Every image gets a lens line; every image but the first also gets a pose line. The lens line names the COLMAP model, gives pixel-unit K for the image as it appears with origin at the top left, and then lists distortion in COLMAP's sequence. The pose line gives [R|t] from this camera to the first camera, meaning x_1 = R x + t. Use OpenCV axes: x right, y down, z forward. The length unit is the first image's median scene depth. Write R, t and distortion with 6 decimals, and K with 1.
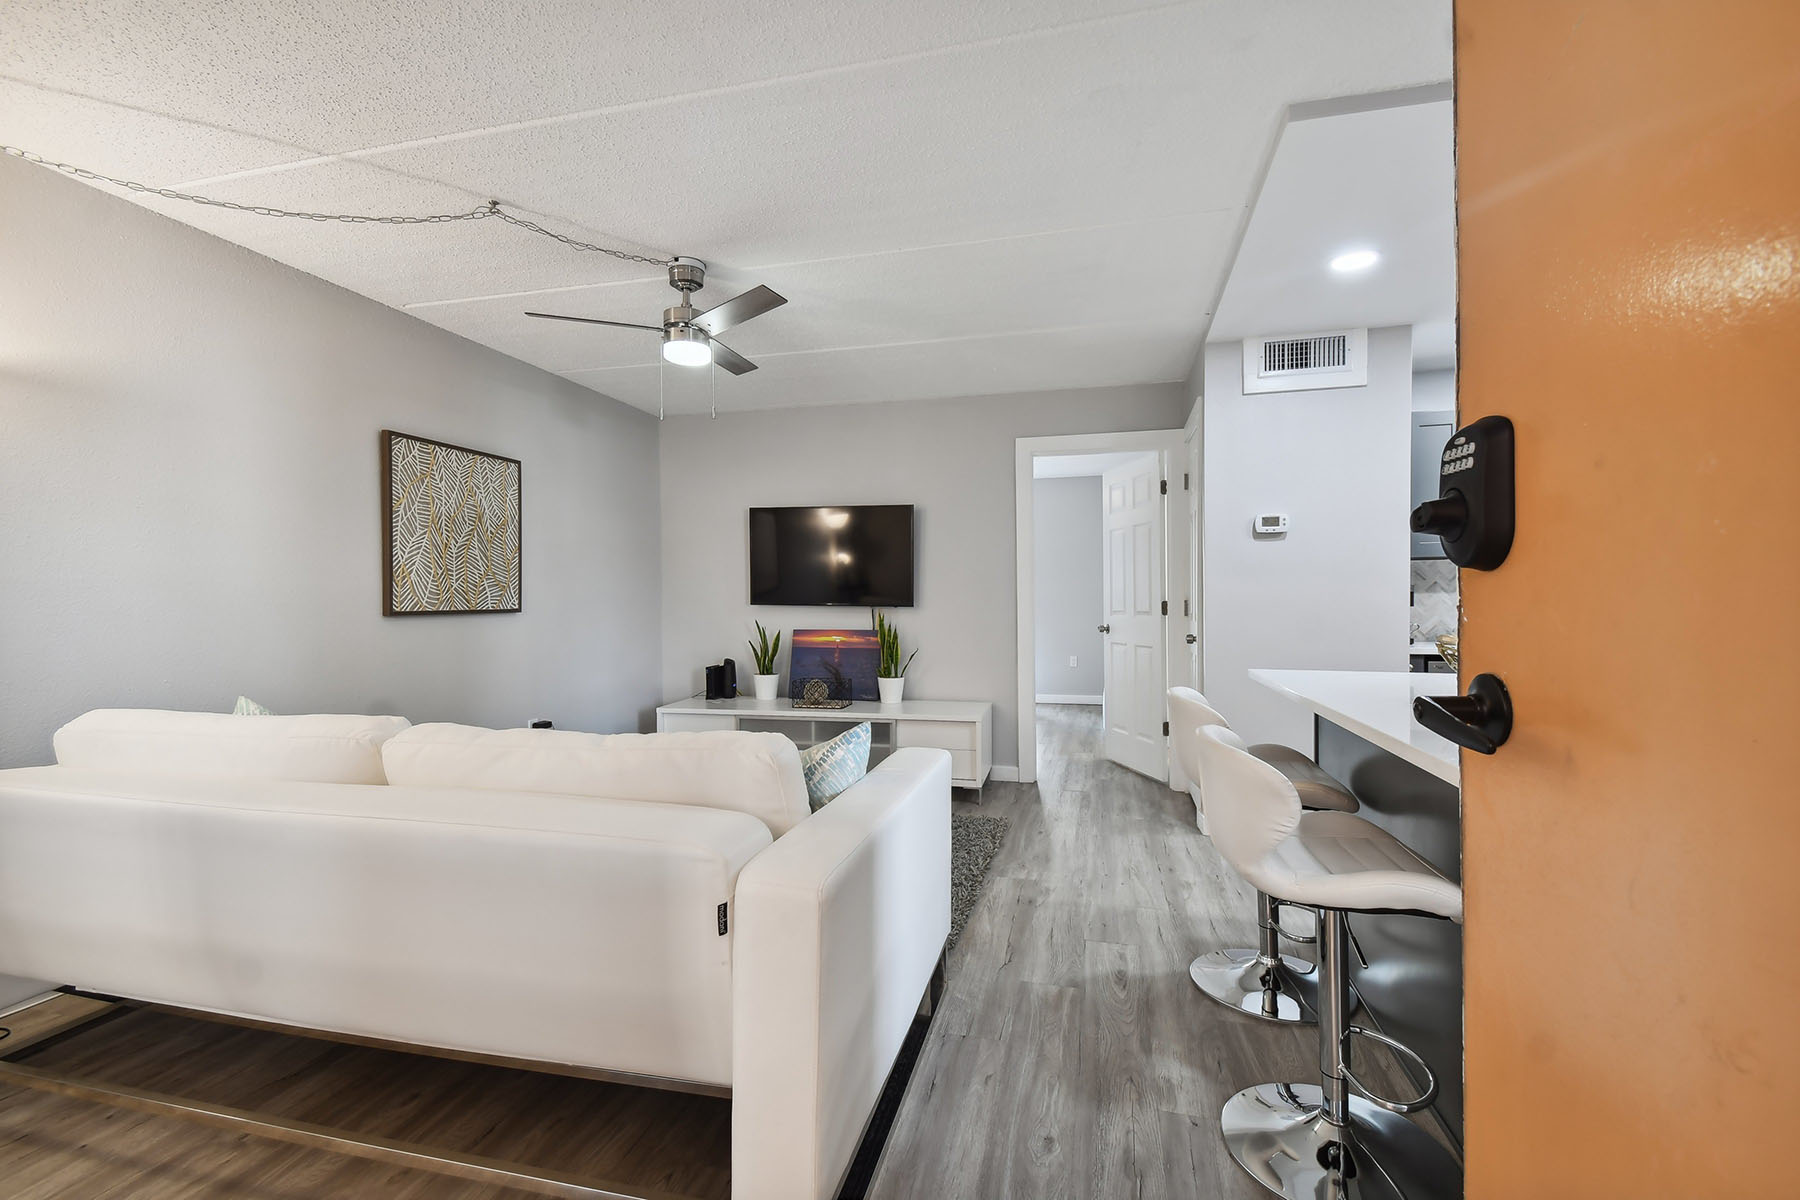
lens RADIAL K [[789.5, 0, 897.3], [0, 789.5, 603.3], [0, 0, 1]] dist [0.045994, -0.023659]
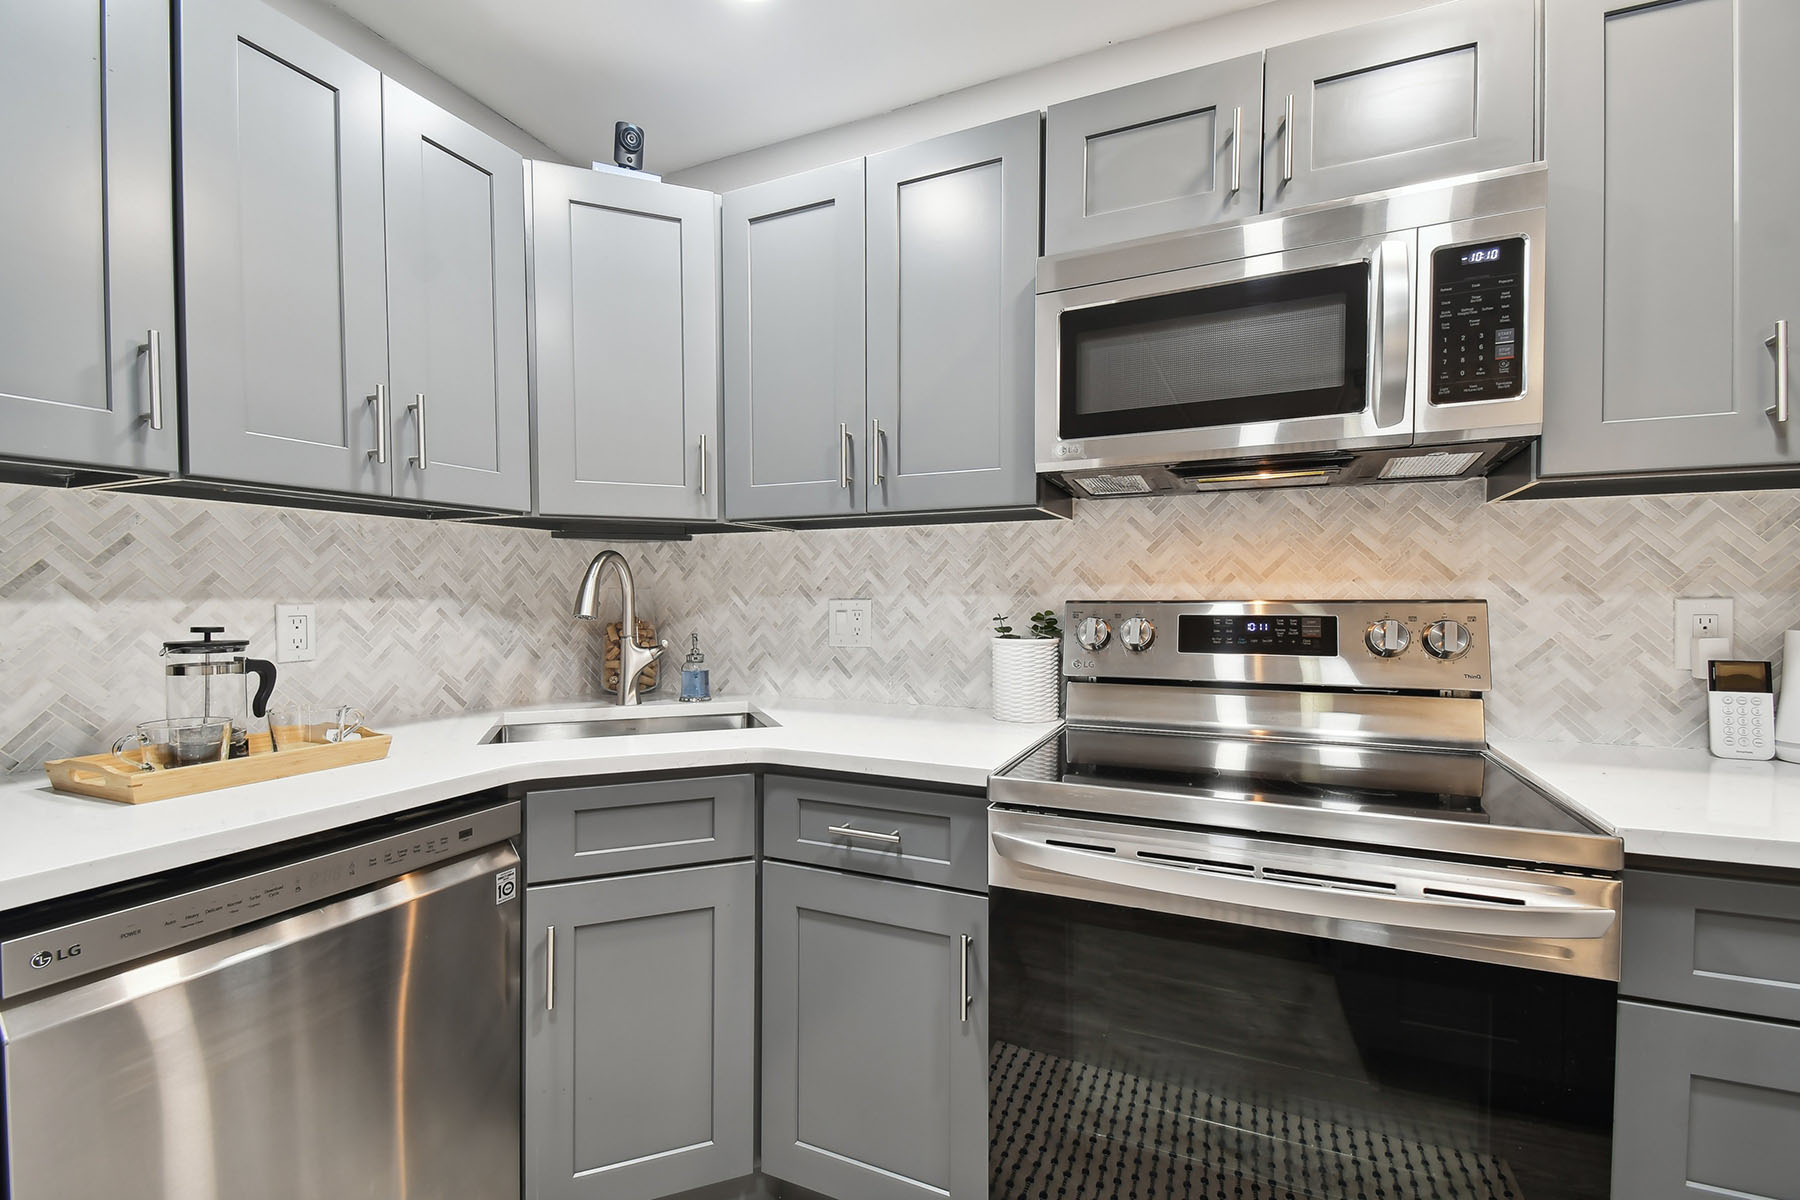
lens RADIAL K [[791.4, 0, 895.4], [0, 791.4, 612.7], [0, 0, 1]] dist [0.044163, -0.026323]
pose [[0.173441, -0.012613, 0.984763, 0.516003], [0.009148, 0.999895, 0.011196, -0.011011], [-0.984802, 0.007067, 0.173538, 0.759479]]
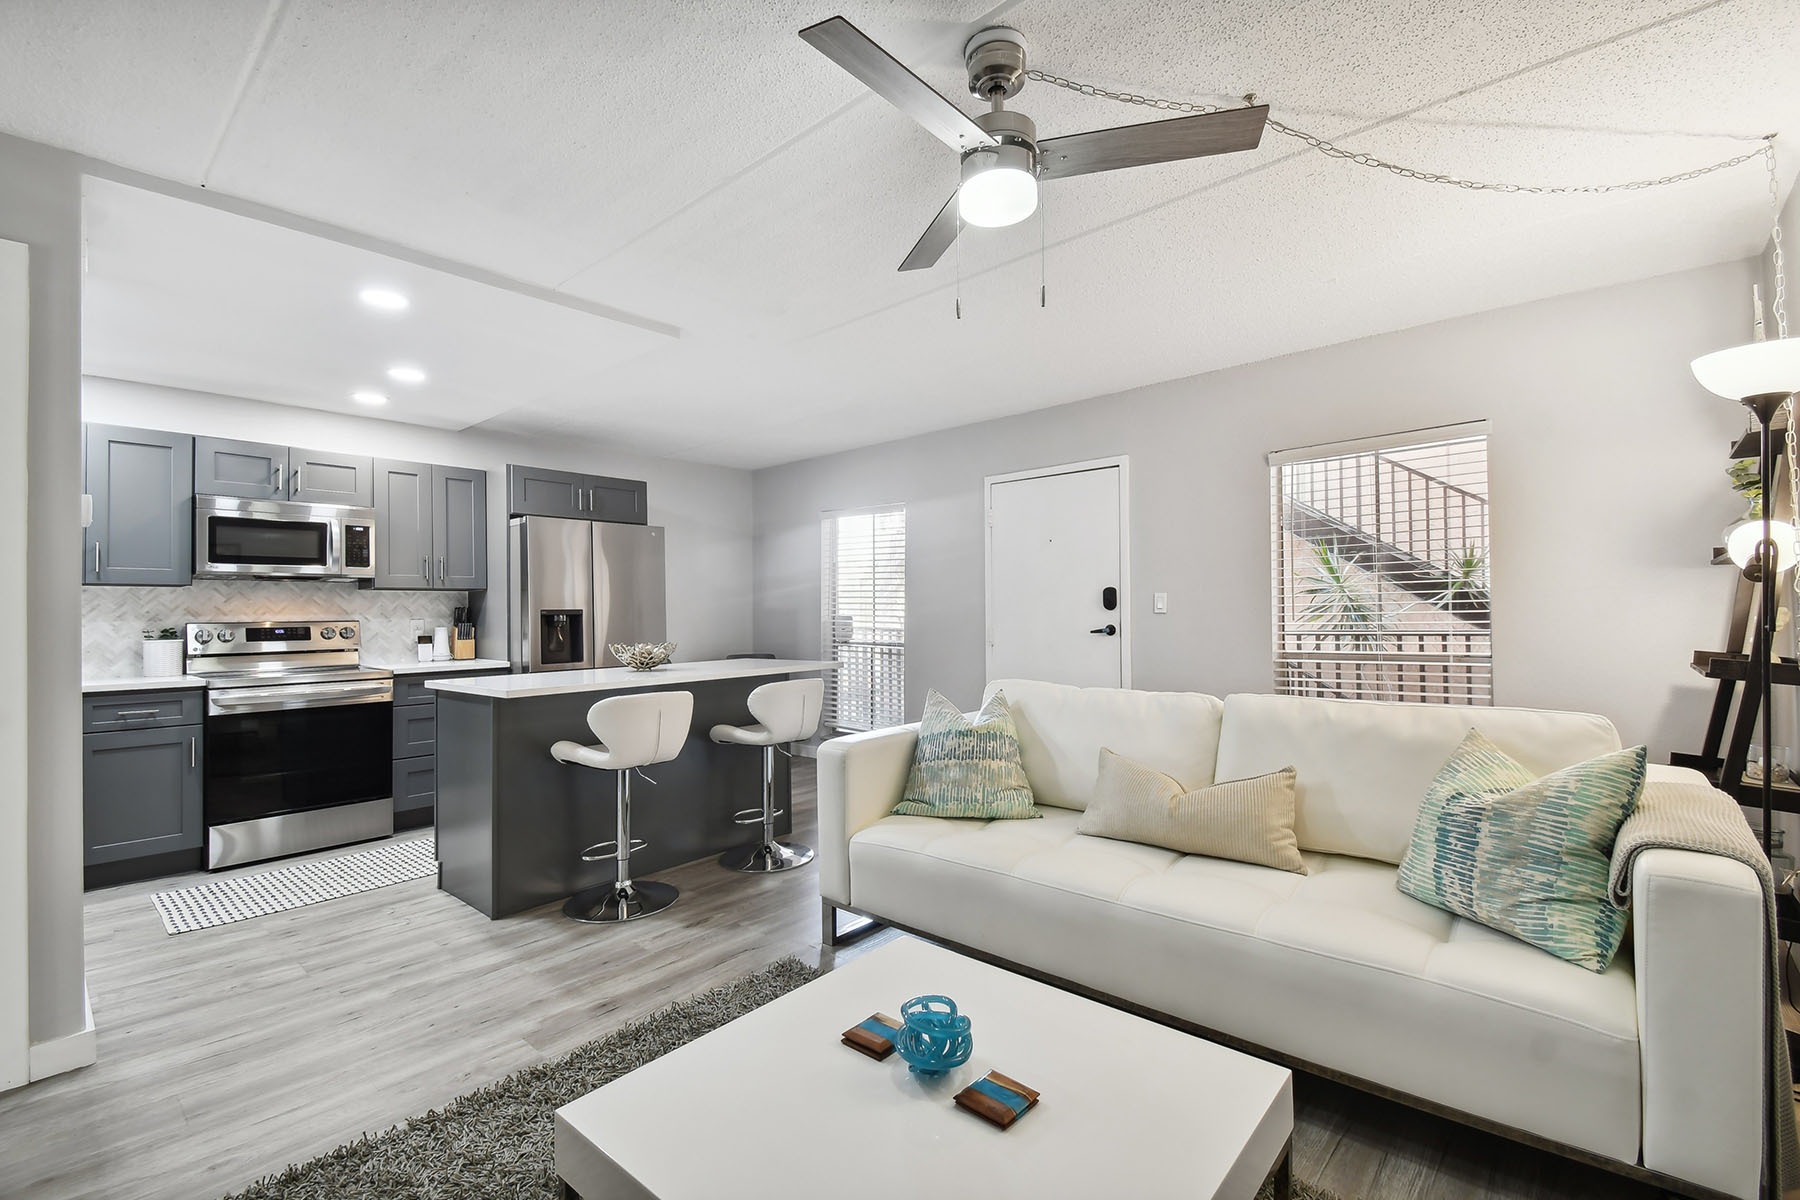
lens RADIAL K [[781.4, 0, 895.6], [0, 781.4, 599.2], [0, 0, 1]] dist [0.045013, -0.025309]
pose [[-0.888496, 0.023599, 0.458277, -0.374557], [0.020341, 0.999721, -0.012045, -0.011729], [-0.458433, -0.001380, -0.888728, 1.267614]]
